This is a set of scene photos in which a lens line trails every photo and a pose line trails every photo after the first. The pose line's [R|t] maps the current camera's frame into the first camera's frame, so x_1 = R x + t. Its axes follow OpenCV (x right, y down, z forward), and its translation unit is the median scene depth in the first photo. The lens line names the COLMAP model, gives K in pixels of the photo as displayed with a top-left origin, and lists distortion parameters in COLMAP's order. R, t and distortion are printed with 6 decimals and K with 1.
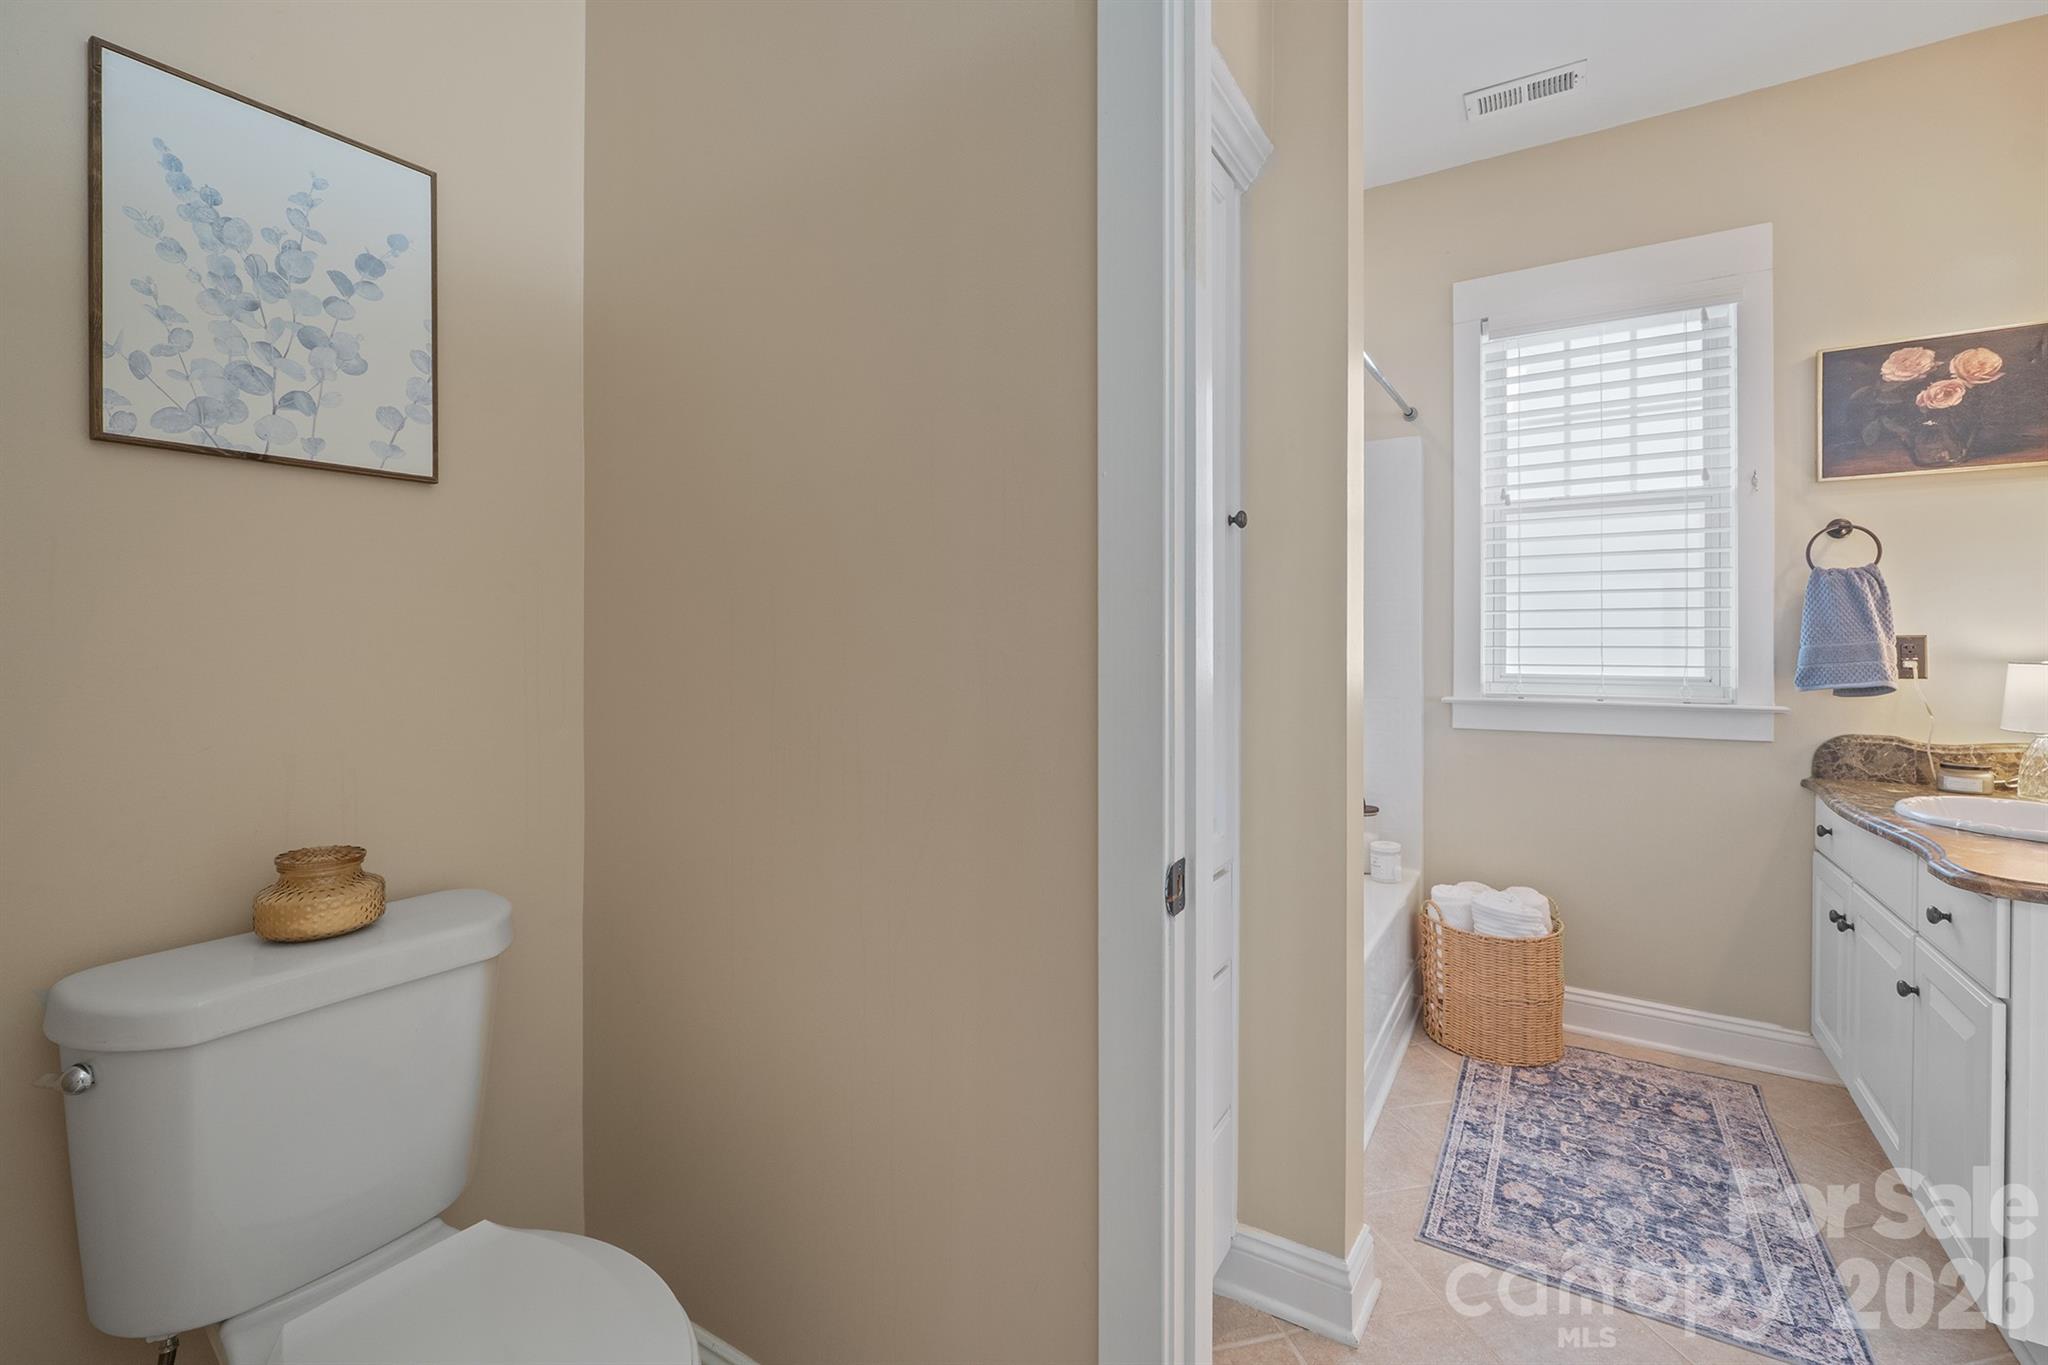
lens RADIAL K [[877.7, 0, 1027.7], [0, 877.7, 662.5], [0, 0, 1]] dist [-0.008882, 0.000874]
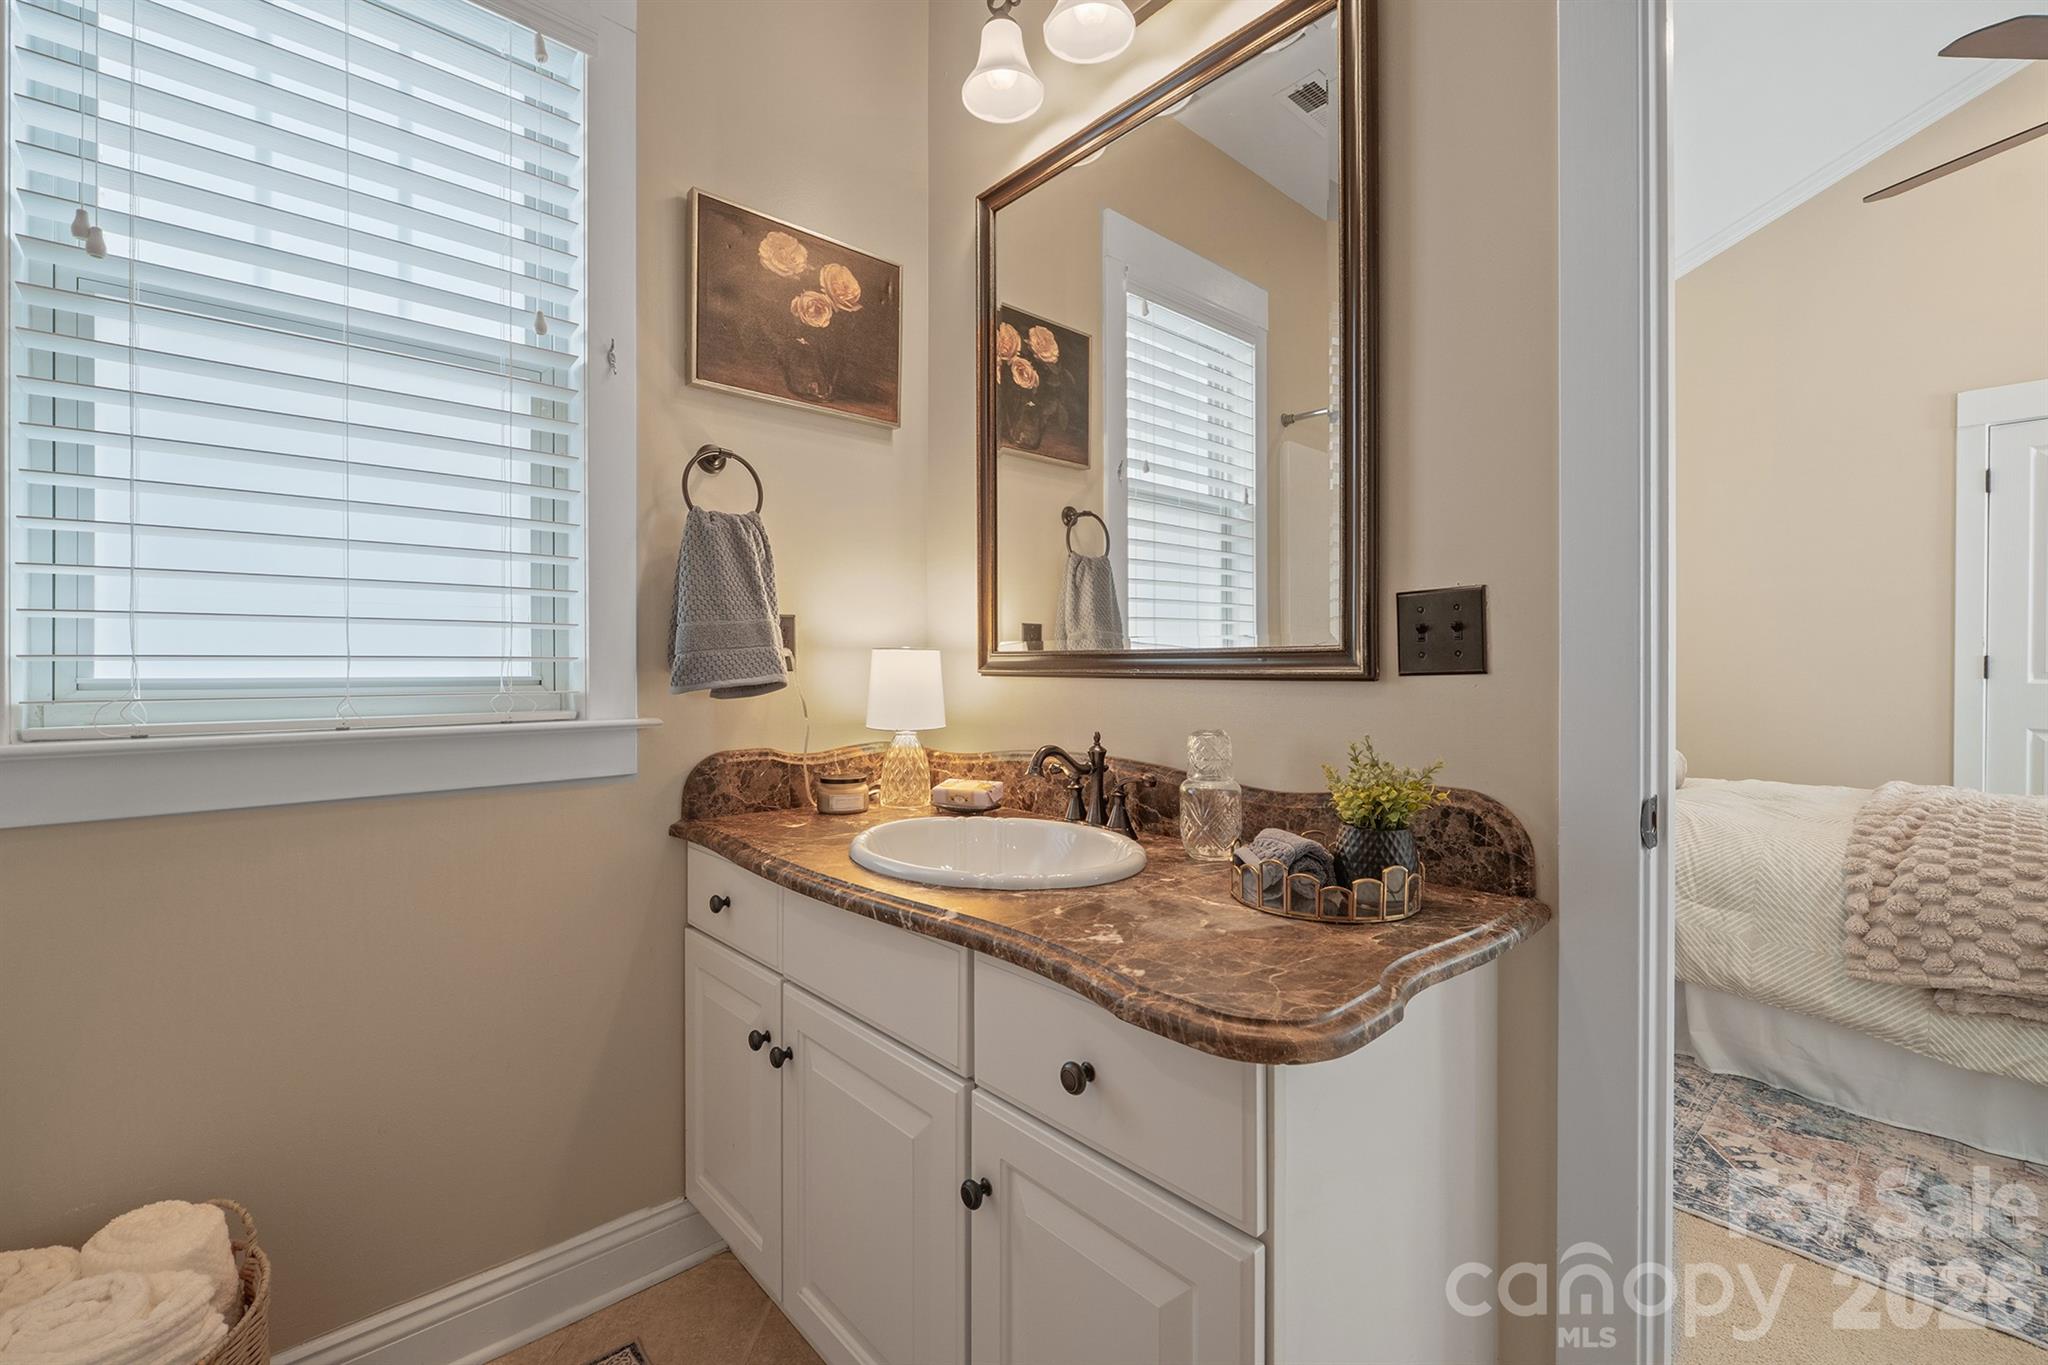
lens RADIAL K [[877.7, 0, 1056.6], [0, 877.7, 654.1], [0, 0, 1]] dist [-0.008882, 0.000874]
pose [[0.241859, 0.001416, 0.970310, 0.319315], [0.012660, 0.999909, -0.004615, 0.010111], [-0.970229, 0.013400, 0.241820, 0.569239]]
